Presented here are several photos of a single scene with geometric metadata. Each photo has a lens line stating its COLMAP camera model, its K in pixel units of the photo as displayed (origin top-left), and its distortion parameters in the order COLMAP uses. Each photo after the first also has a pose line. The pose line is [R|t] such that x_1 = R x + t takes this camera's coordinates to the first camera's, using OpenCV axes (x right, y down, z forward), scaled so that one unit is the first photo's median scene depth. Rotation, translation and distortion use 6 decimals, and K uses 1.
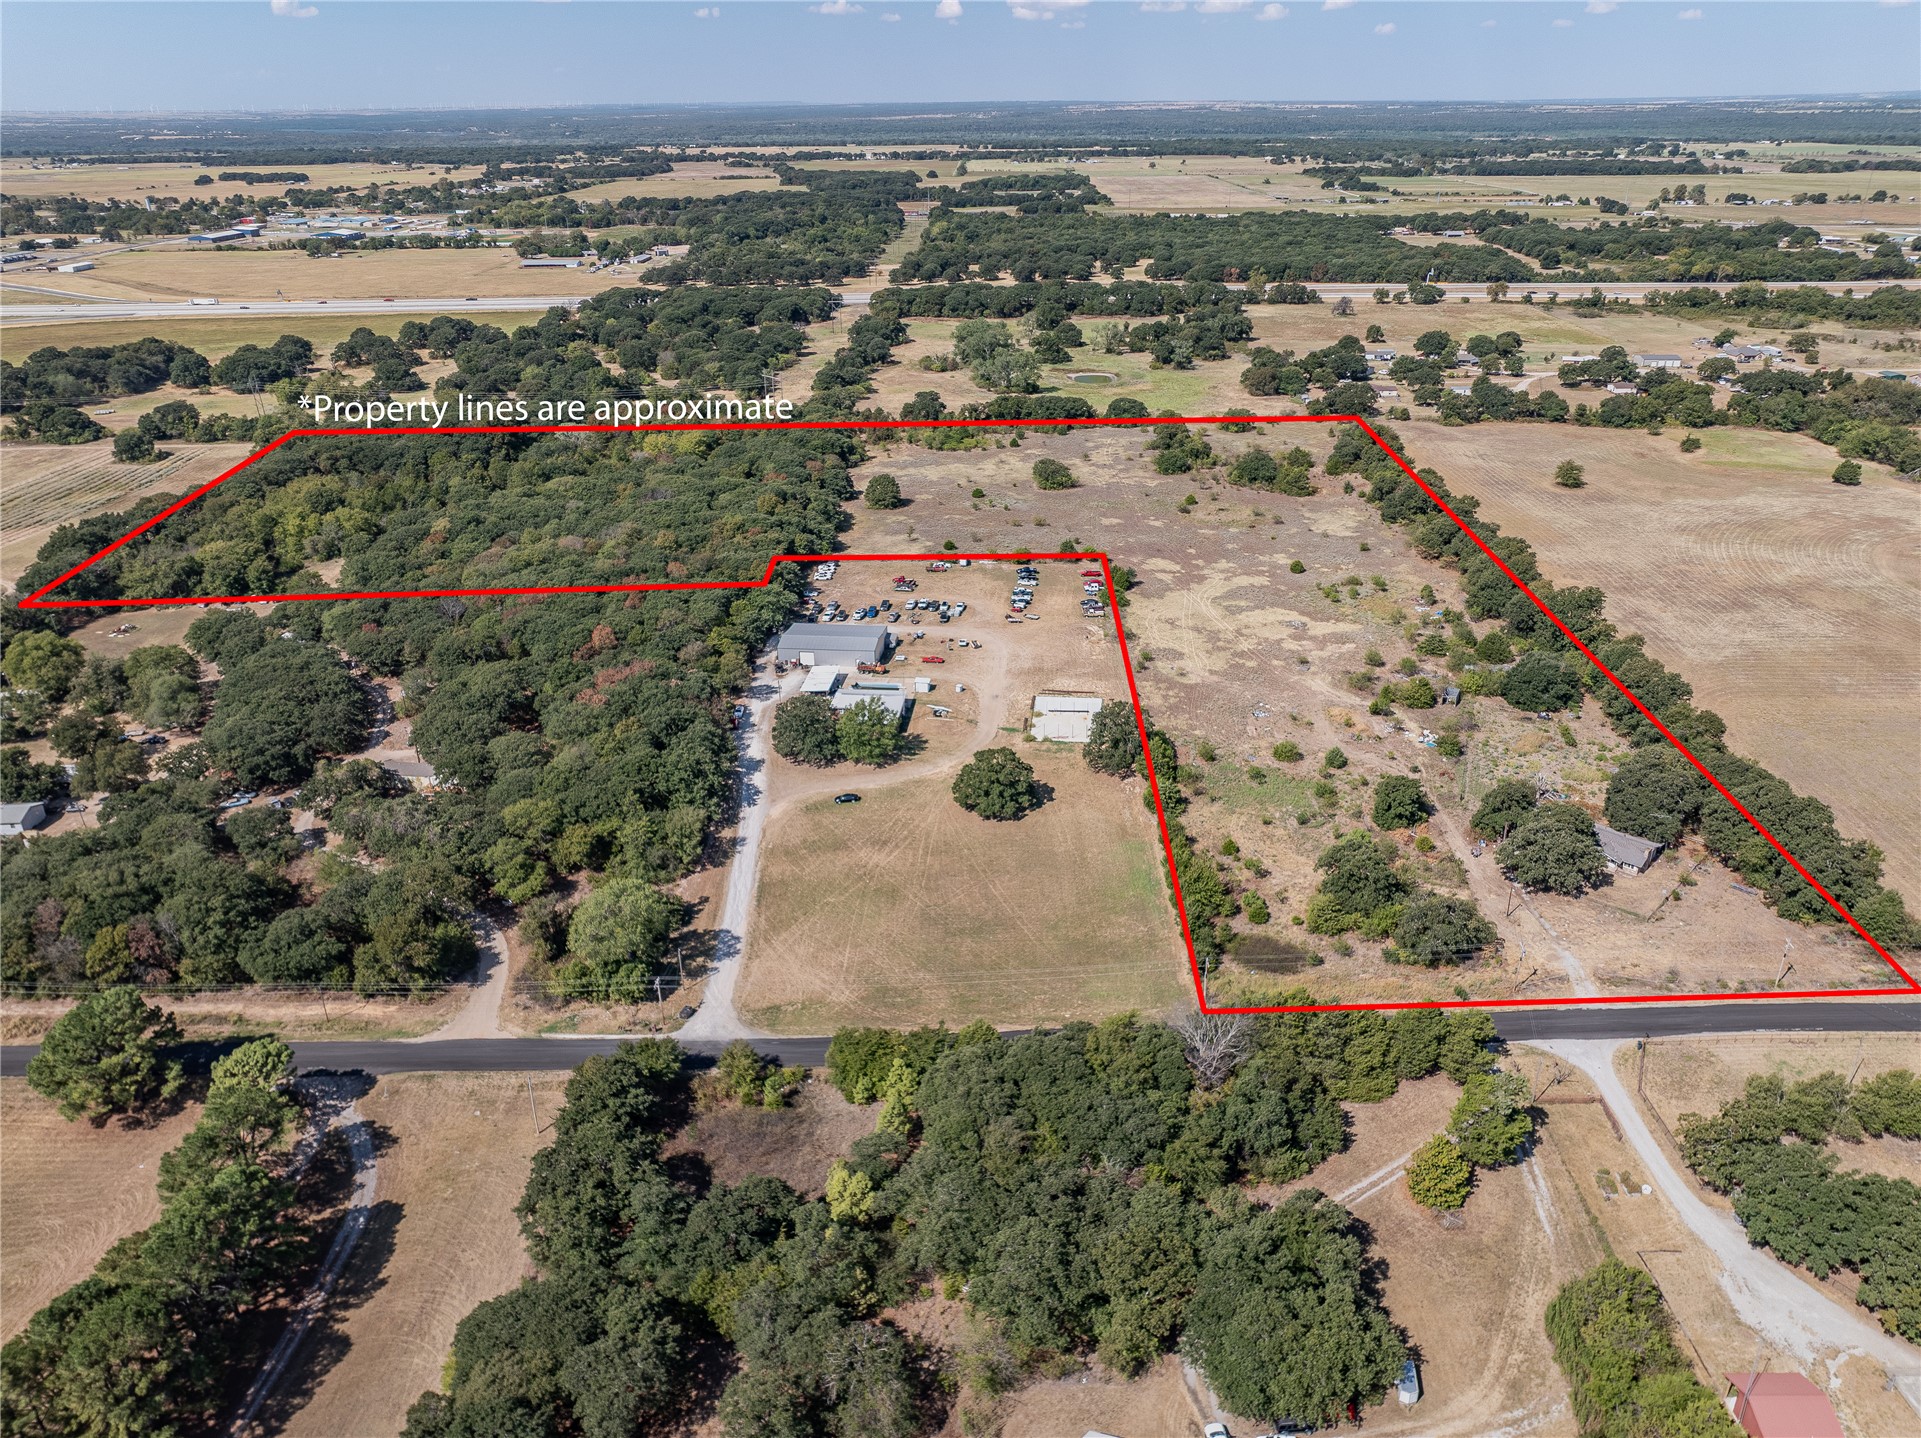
lens RADIAL K [[1350.2, 0, 968.9], [0, 1350.2, 721.4], [0, 0, 1]] dist [-0.004232, 0.003268]
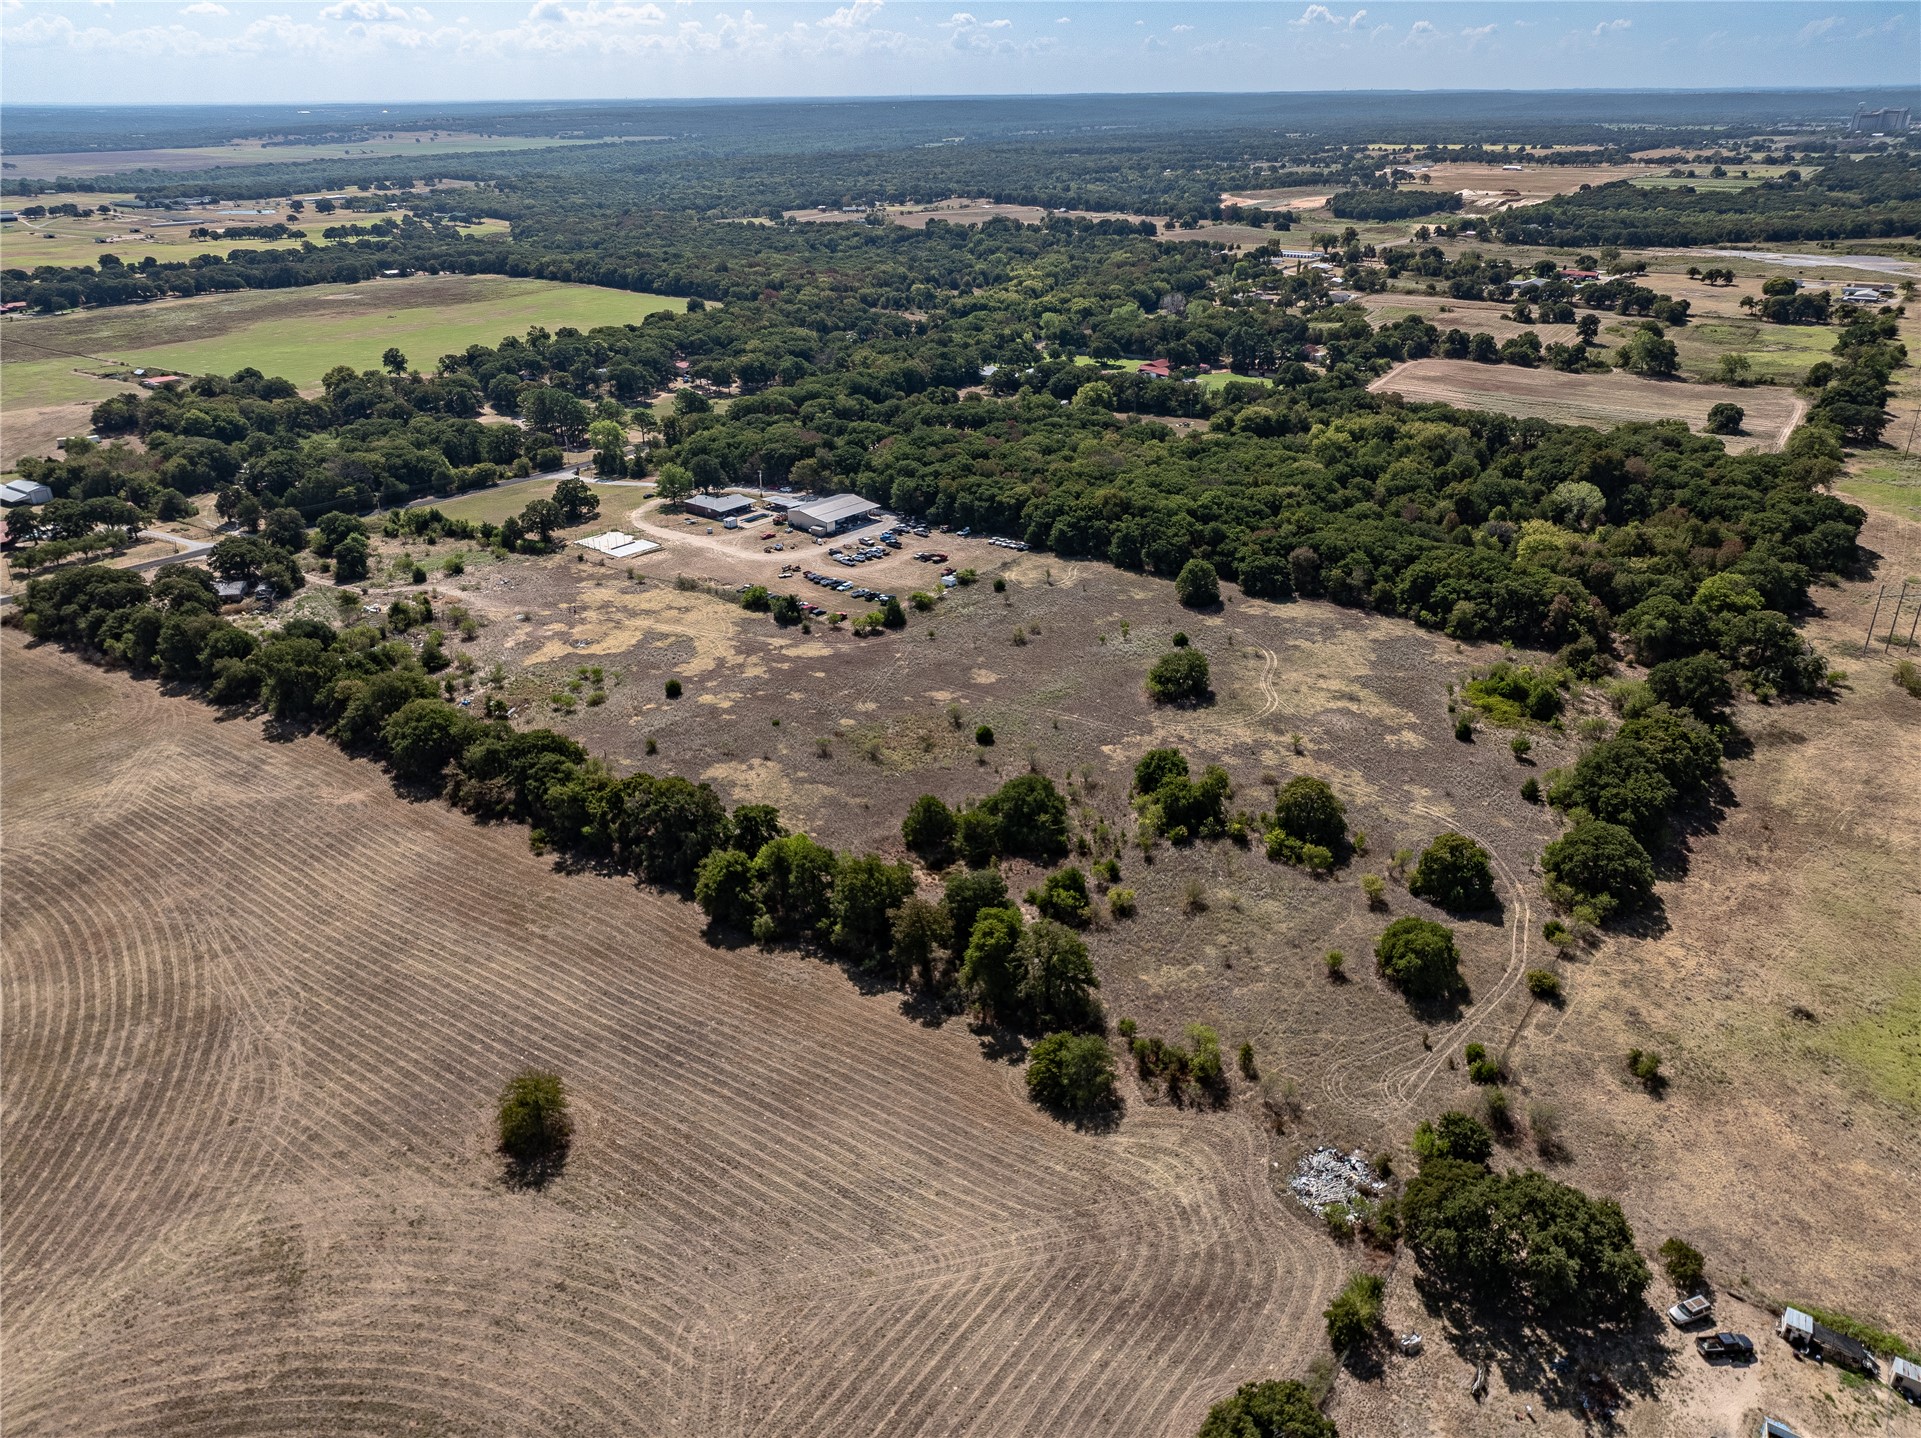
lens RADIAL K [[1350.2, 0, 968.9], [0, 1350.2, 721.4], [0, 0, 1]] dist [-0.004232, 0.003268]
pose [[-0.565052, 0.365080, -0.739887, 0.453373], [-0.333289, 0.719345, 0.609477, -0.394081], [0.754742, 0.590982, -0.284790, 0.836105]]
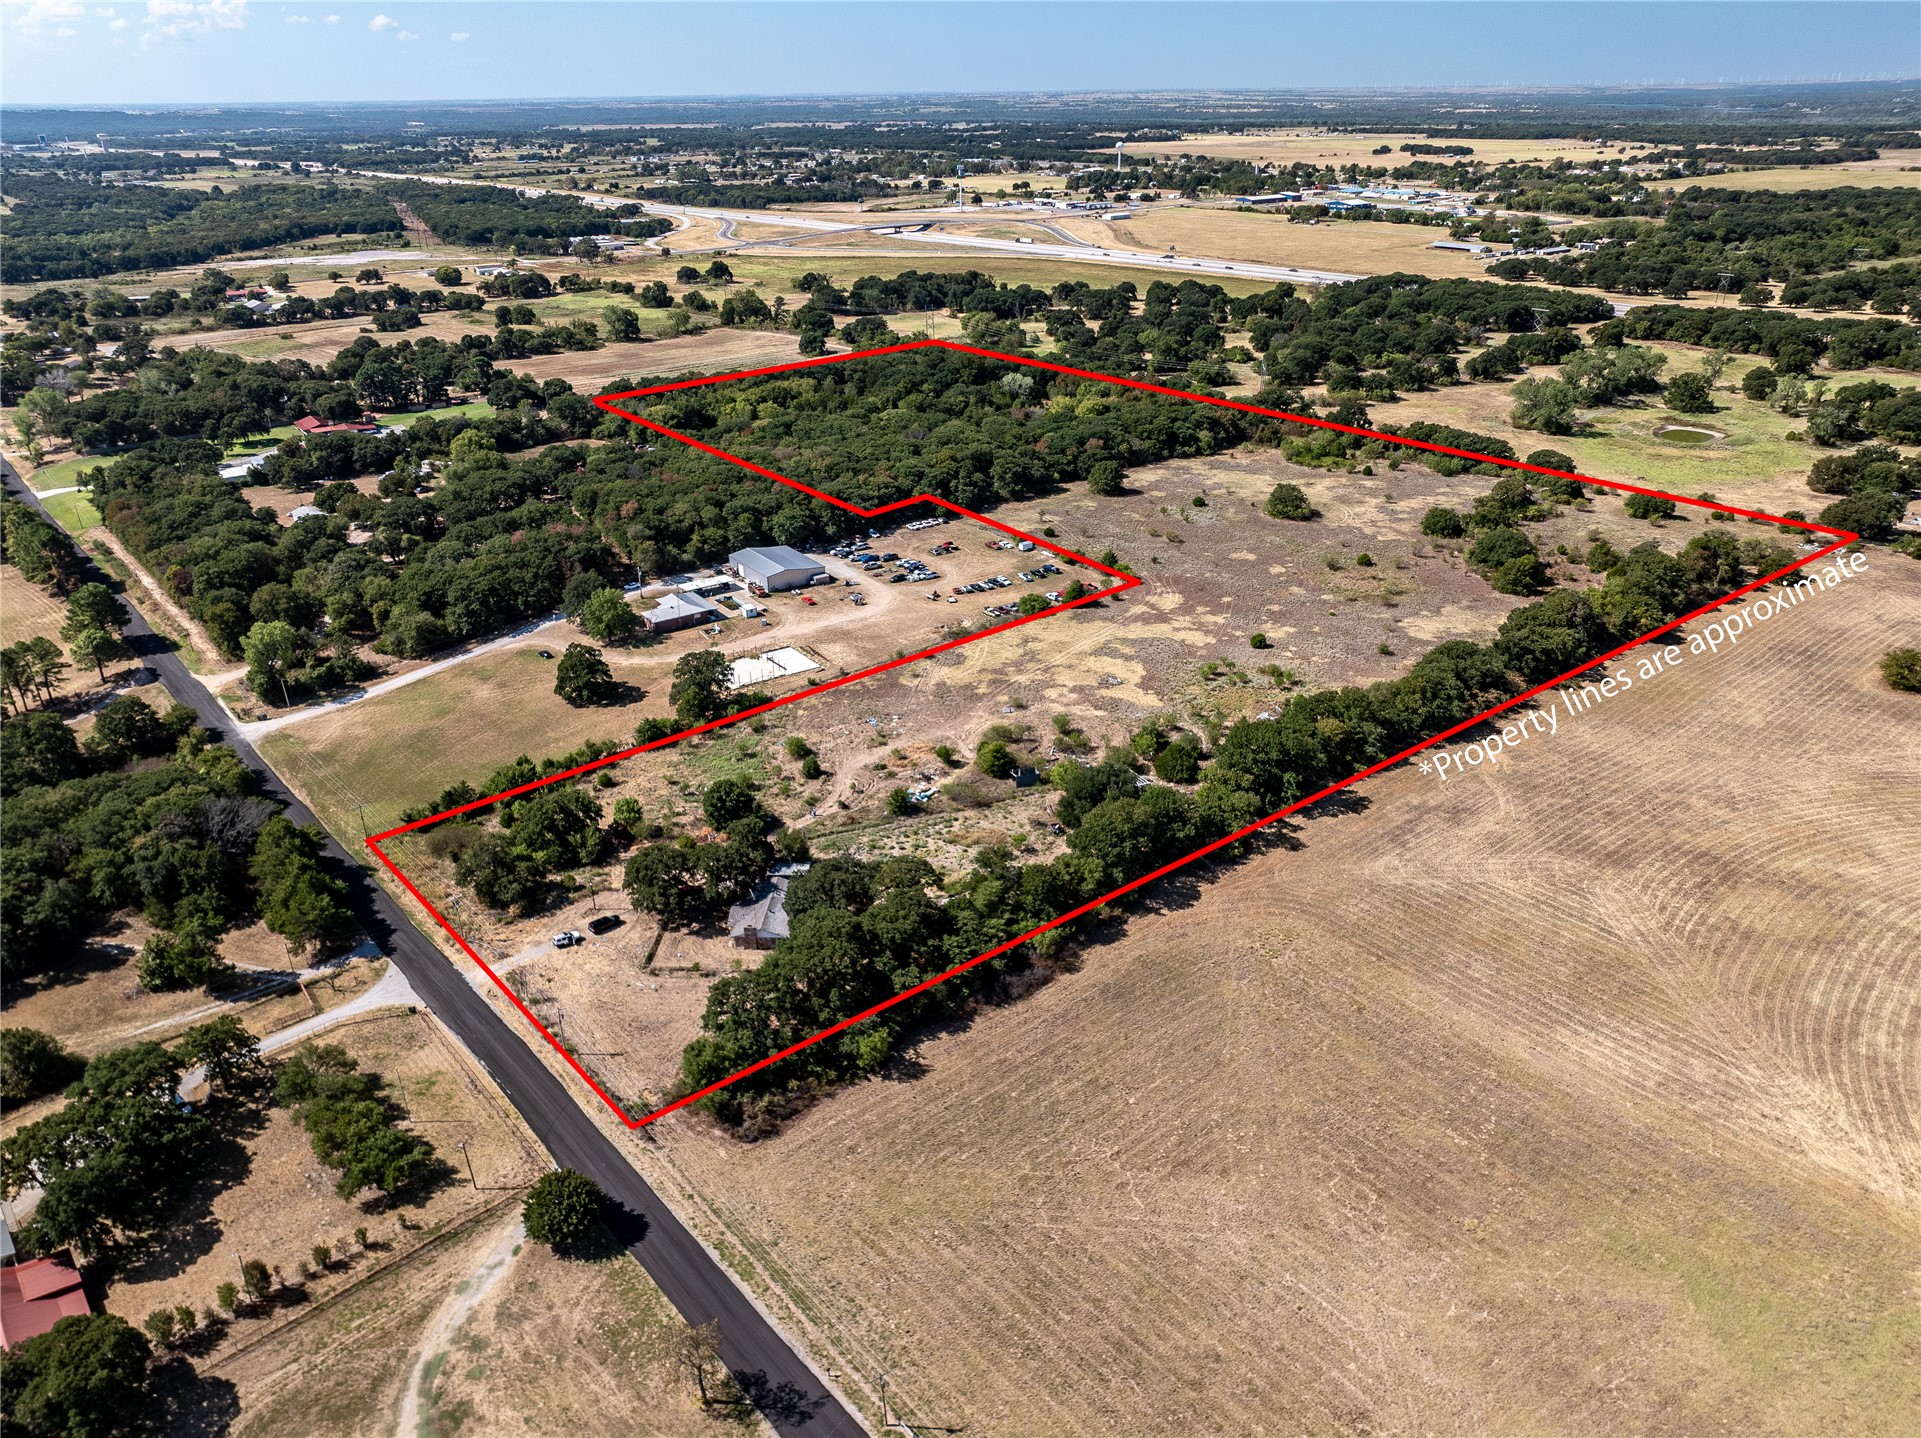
lens RADIAL K [[1350.2, 0, 968.9], [0, 1350.2, 721.4], [0, 0, 1]] dist [-0.004232, 0.003268]
pose [[0.651384, 0.326477, -0.684917, 0.444371], [-0.315193, 0.937552, 0.147138, -0.082127], [0.690183, 0.120037, 0.713610, 0.160823]]
